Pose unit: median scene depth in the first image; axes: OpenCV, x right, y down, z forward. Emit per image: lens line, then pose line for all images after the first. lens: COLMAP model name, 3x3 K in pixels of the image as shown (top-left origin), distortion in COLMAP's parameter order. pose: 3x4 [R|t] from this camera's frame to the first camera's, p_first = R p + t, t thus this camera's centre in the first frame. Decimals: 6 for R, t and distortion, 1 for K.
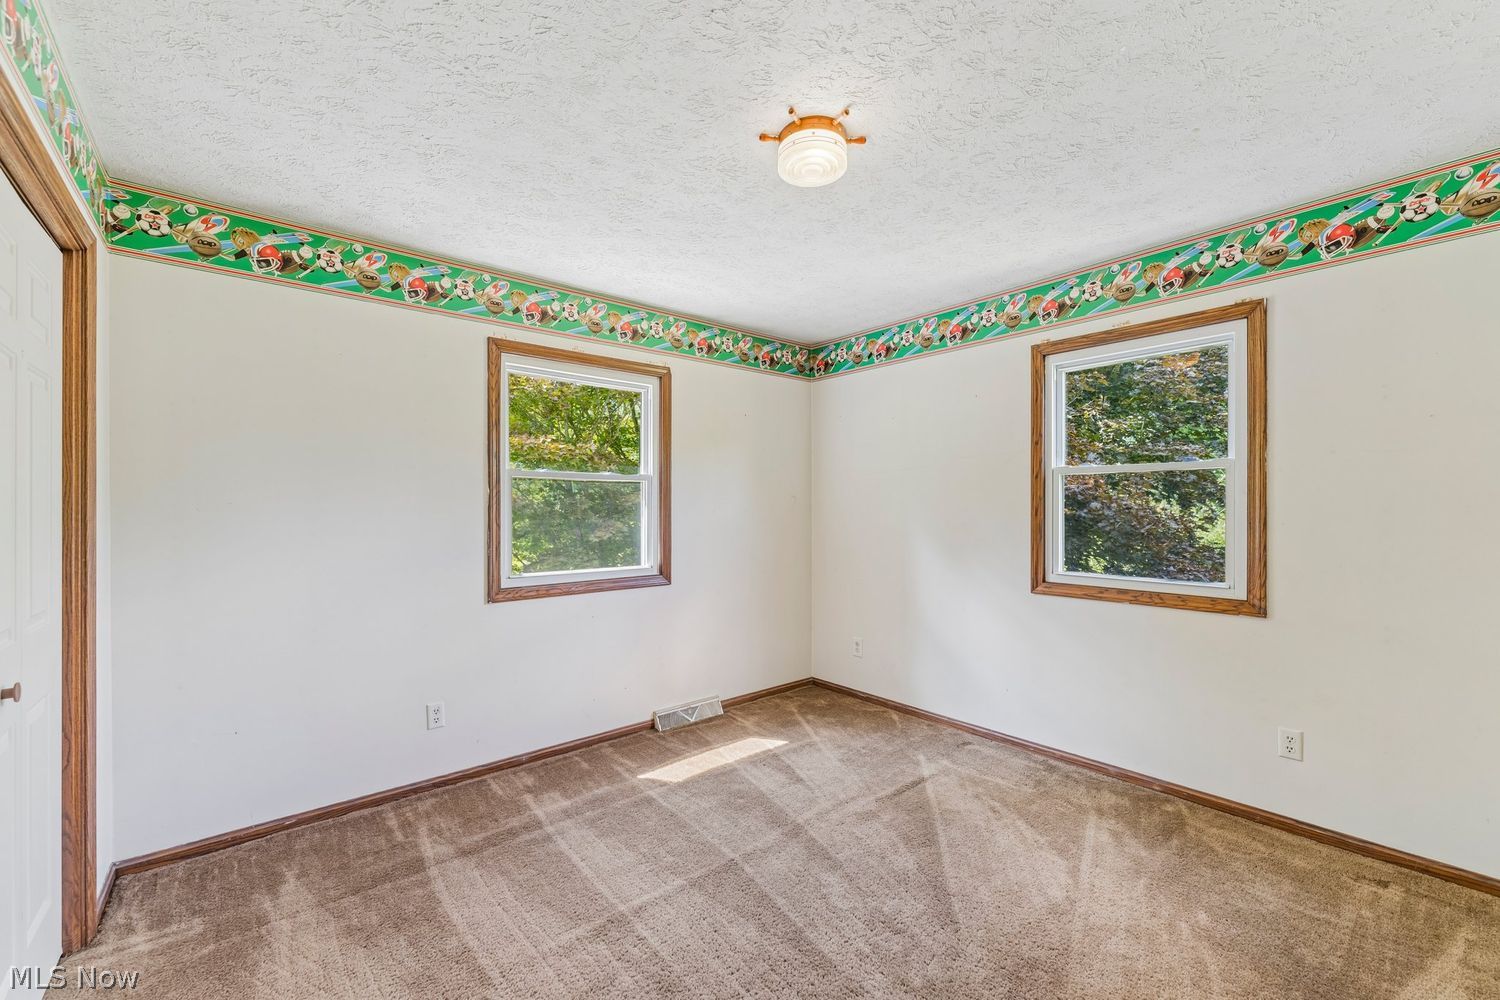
lens RADIAL K [[603.9, 0, 752.6], [0, 603.9, 510.3], [0, 0, 1]] dist [-0.002114, -0.000350]
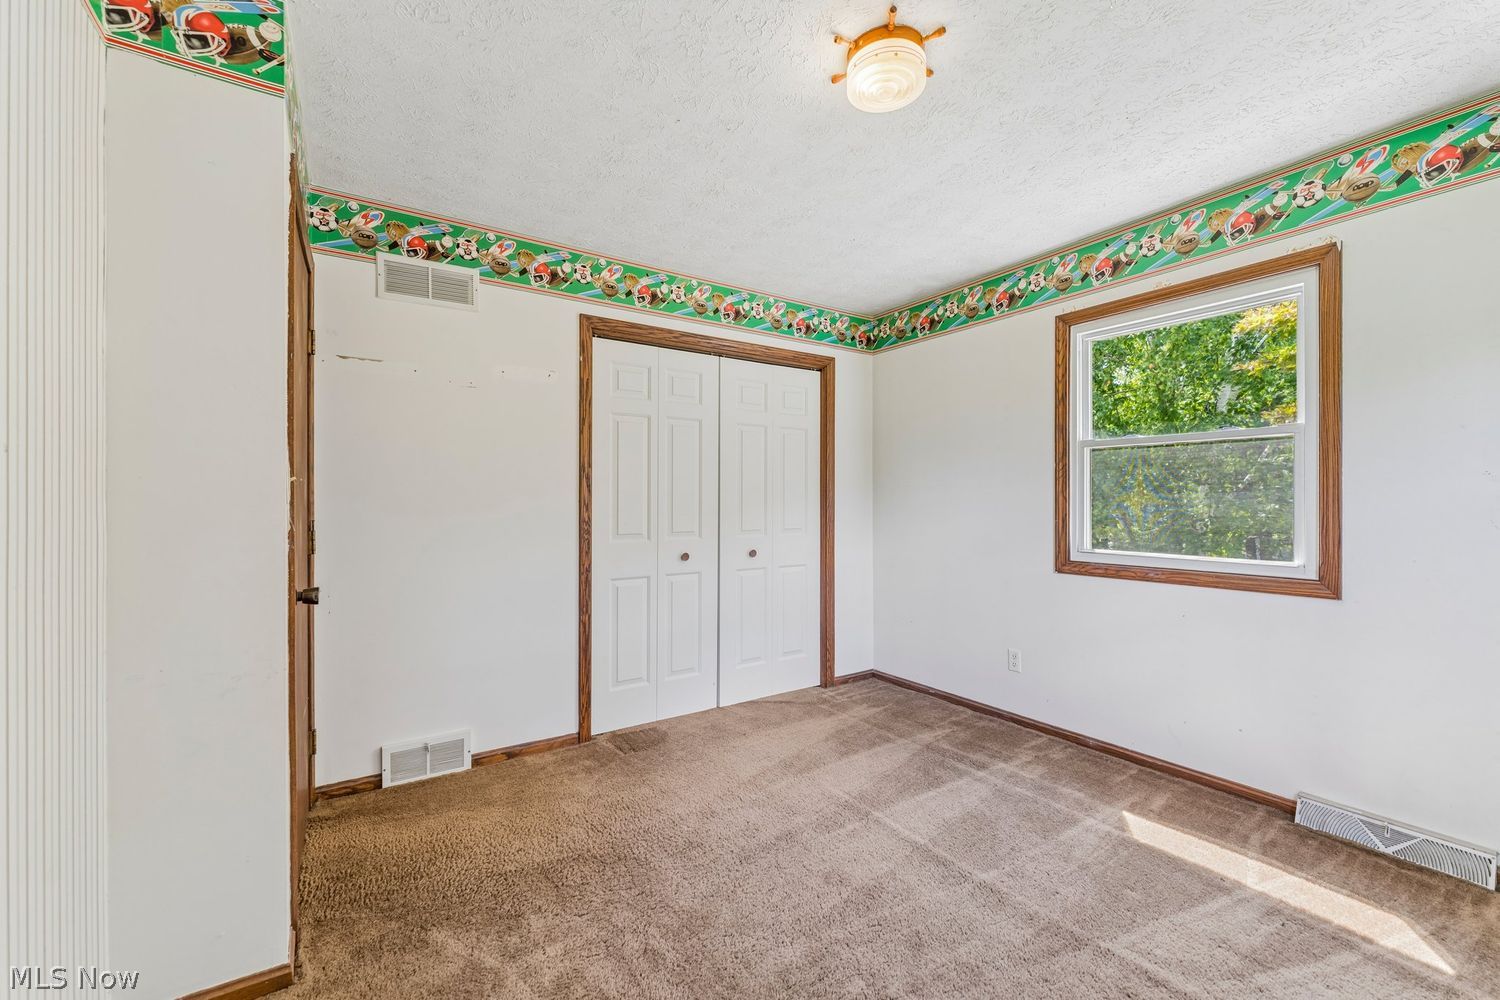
lens RADIAL K [[598.8, 0, 743.9], [0, 598.8, 504.1], [0, 0, 1]] dist [-0.002539, 0.000166]
pose [[-0.123135, 0.004884, -0.992378, 0.651065], [-0.005778, 0.999967, 0.005638, 0.033197], [0.992373, 0.006429, -0.123102, 0.592318]]
